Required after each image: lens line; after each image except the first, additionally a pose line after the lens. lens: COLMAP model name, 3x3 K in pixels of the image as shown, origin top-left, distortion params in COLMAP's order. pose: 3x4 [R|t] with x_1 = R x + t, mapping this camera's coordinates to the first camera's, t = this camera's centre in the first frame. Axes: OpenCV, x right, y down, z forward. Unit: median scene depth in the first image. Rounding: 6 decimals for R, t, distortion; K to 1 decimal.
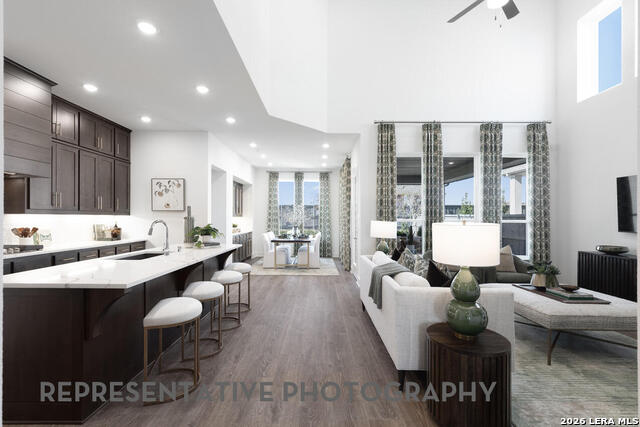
lens RADIAL K [[286.8, 0, 317.3], [0, 286.8, 213.6], [0, 0, 1]] dist [0.003837, 0.000164]
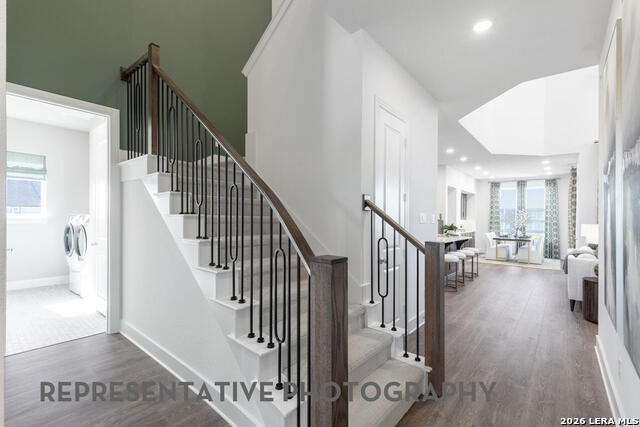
lens RADIAL K [[286.8, 0, 314.7], [0, 286.8, 215.4], [0, 0, 1]] dist [0.003837, 0.000164]
pose [[0.756963, 0.002202, -0.653455, 0.067529], [-0.002581, 0.999997, 0.000379, -0.007147], [0.653453, 0.001400, 0.756966, -0.442091]]
